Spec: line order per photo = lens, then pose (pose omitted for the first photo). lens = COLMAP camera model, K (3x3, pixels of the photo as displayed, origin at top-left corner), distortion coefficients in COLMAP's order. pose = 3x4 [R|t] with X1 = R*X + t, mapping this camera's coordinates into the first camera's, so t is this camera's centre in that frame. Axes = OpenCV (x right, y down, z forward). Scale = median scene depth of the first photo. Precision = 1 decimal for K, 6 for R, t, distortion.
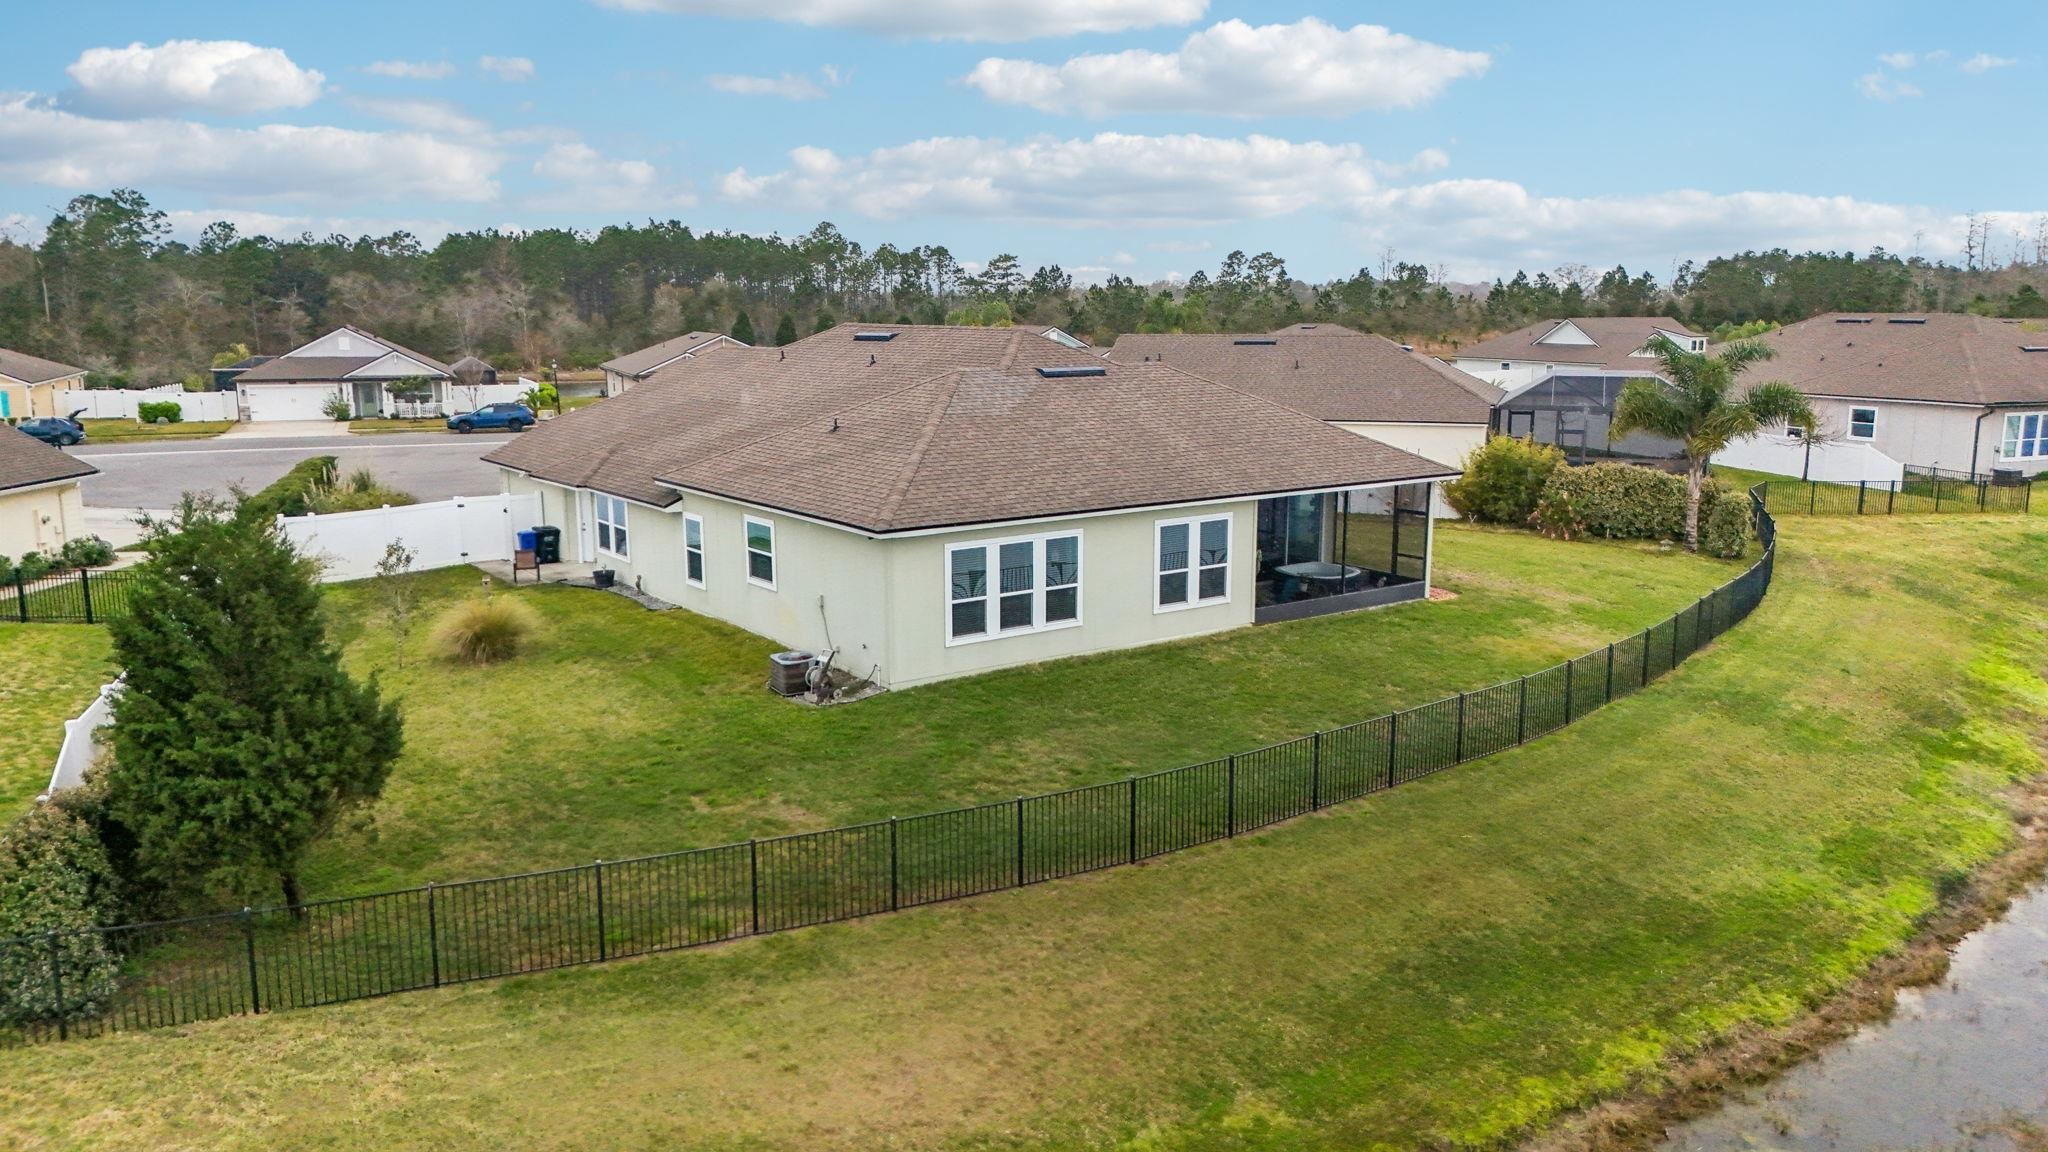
lens RADIAL K [[1487.6, 0, 1032.7], [0, 1487.6, 568.9], [0, 0, 1]] dist [0.084569, -0.106638]
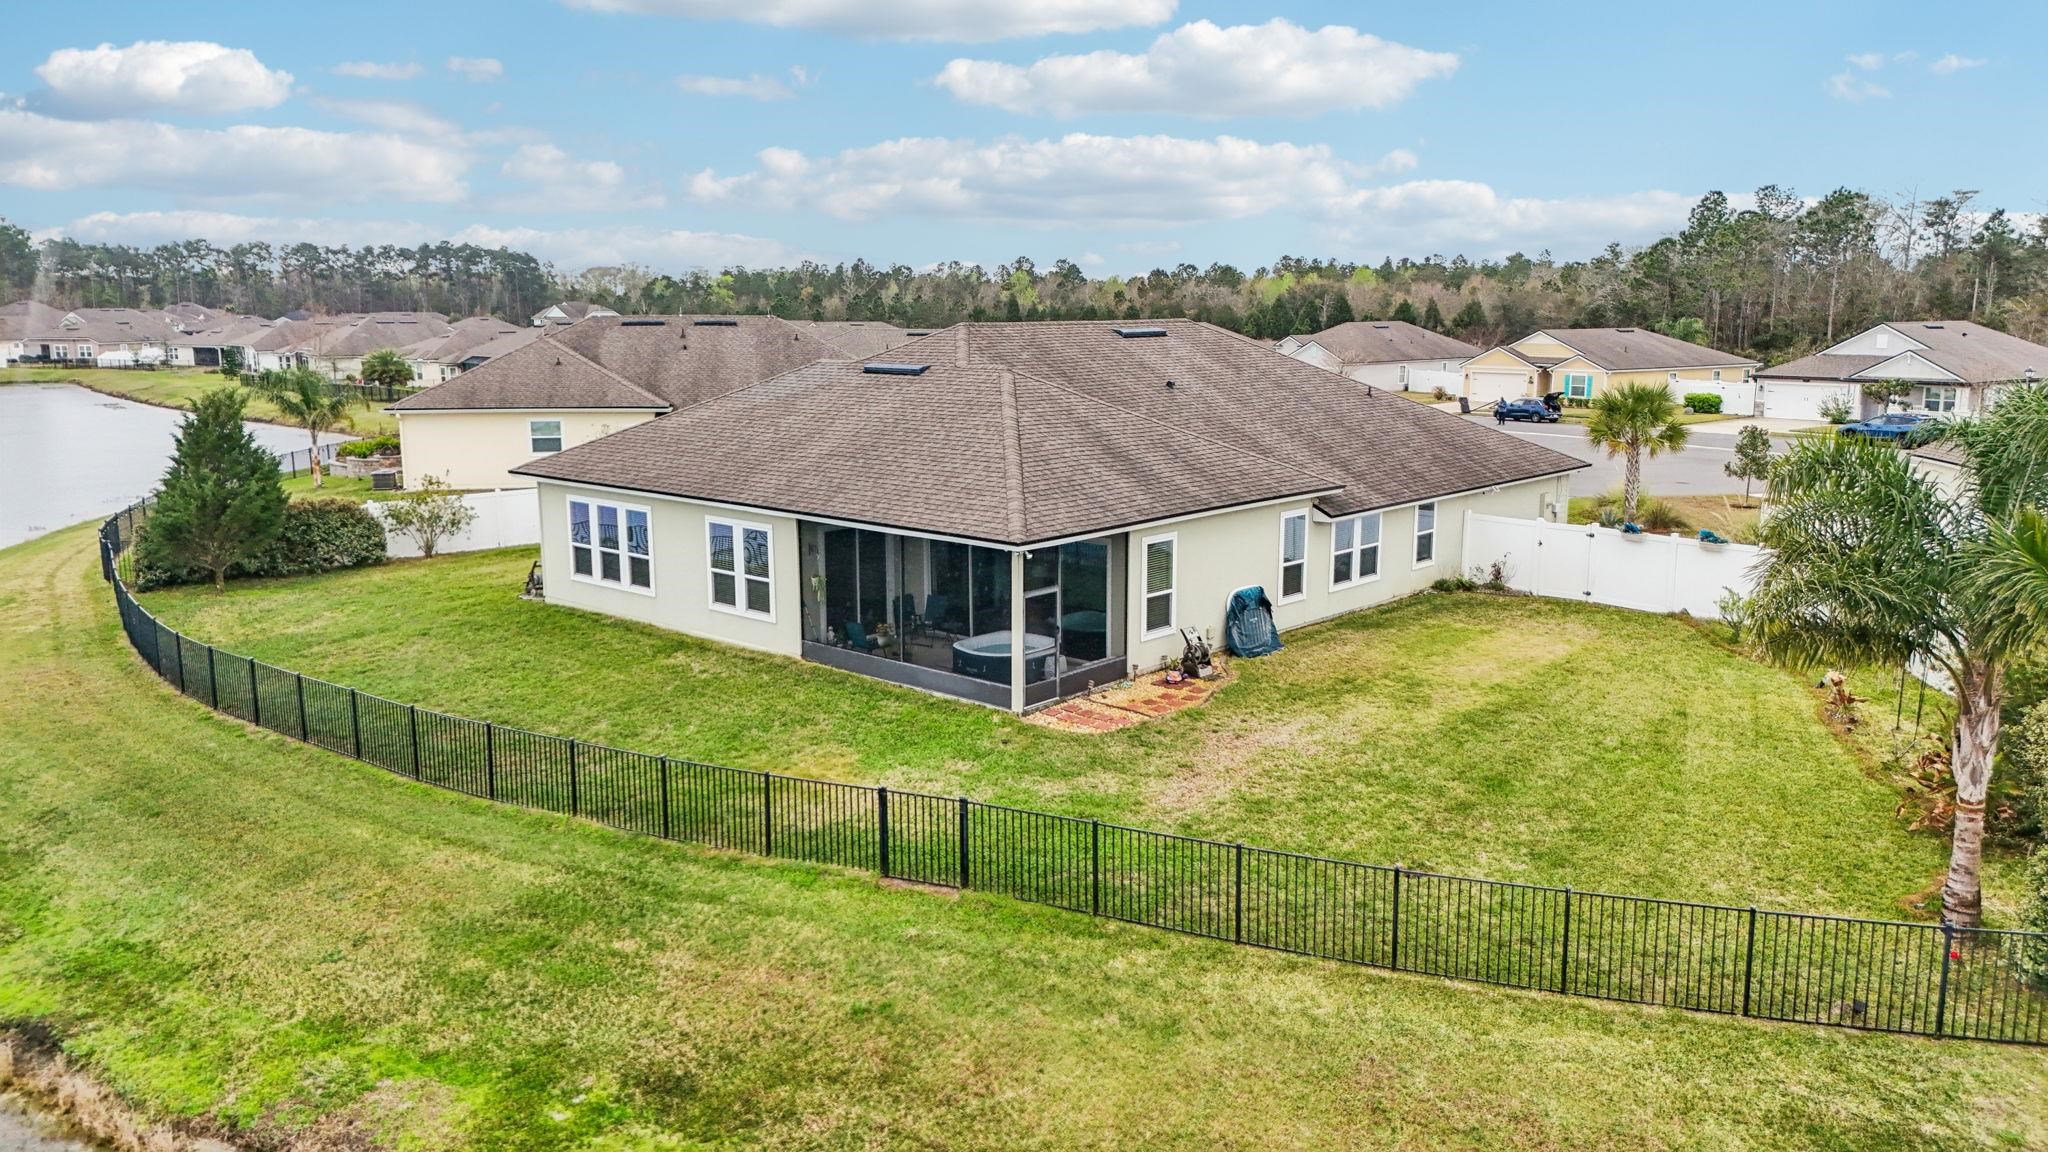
lens RADIAL K [[1487.6, 0, 1032.7], [0, 1487.6, 568.9], [0, 0, 1]] dist [0.084569, -0.106638]
pose [[0.243908, 0.175574, -0.953773, 1.062983], [-0.172271, 0.975678, 0.135552, -0.165463], [0.954375, 0.131245, 0.268222, 0.915175]]
